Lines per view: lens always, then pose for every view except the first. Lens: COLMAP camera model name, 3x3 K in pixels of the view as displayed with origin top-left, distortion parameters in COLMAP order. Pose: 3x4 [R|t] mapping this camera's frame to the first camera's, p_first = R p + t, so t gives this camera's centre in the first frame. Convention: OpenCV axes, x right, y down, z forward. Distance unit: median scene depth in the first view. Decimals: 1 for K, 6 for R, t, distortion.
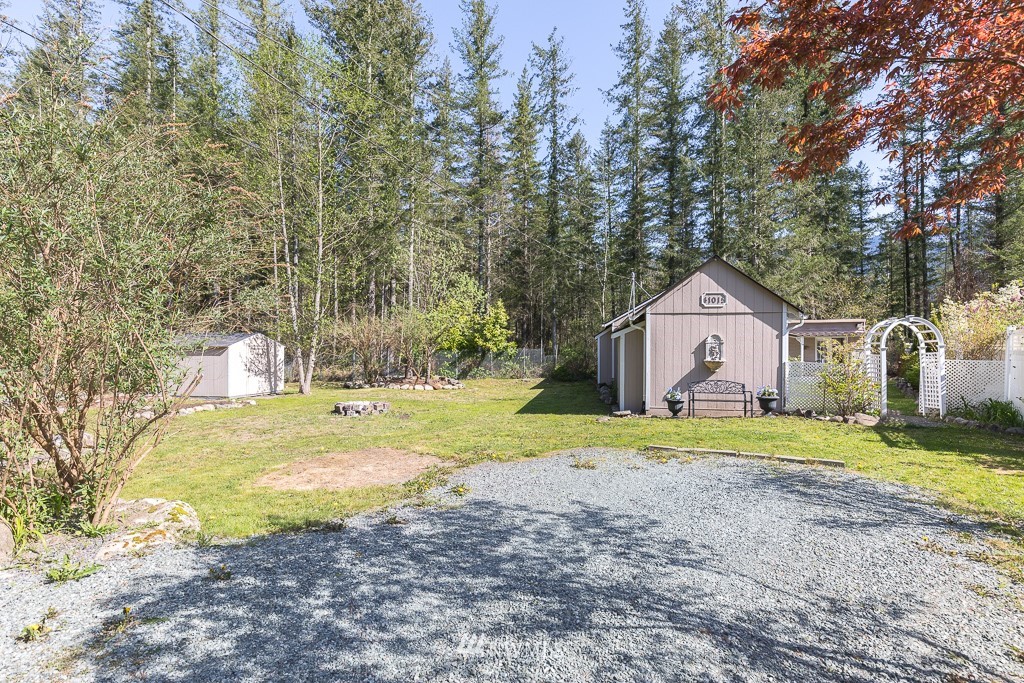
lens RADIAL K [[505.8, 0, 512.7], [0, 505.8, 343.3], [0, 0, 1]] dist [0.001096, -0.000067]
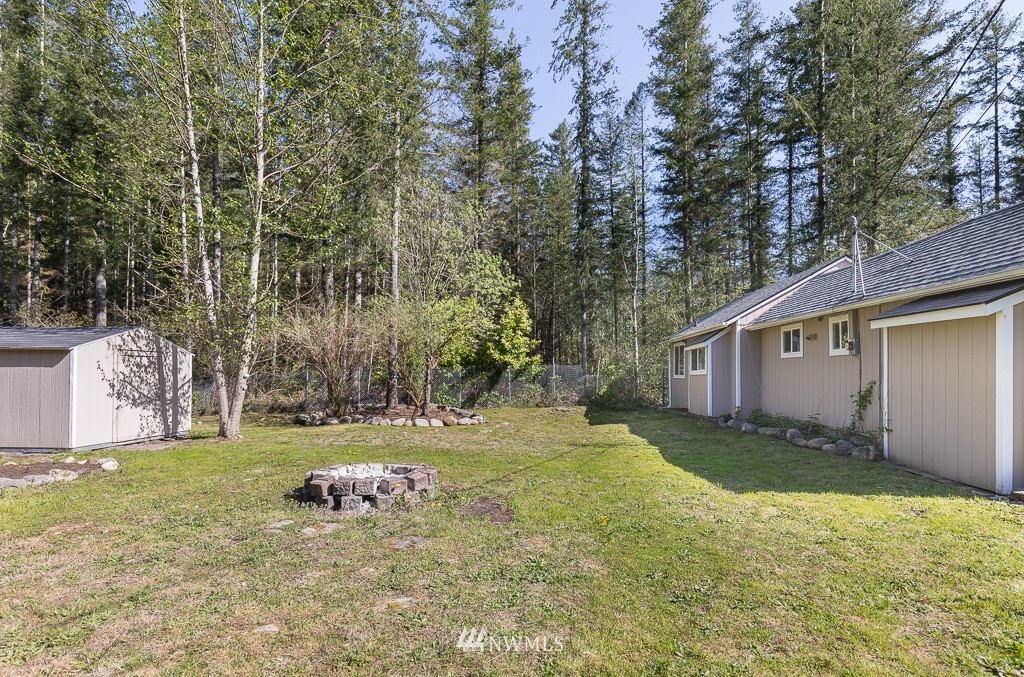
lens RADIAL K [[528.9, 0, 521.4], [0, 528.9, 366.1], [0, 0, 1]] dist [-0.004136, -0.000406]
pose [[0.993640, 0.002431, 0.112579, -0.154373], [-0.001956, 0.999989, -0.004324, 0.022156], [-0.112589, 0.004076, 0.993633, 0.378749]]
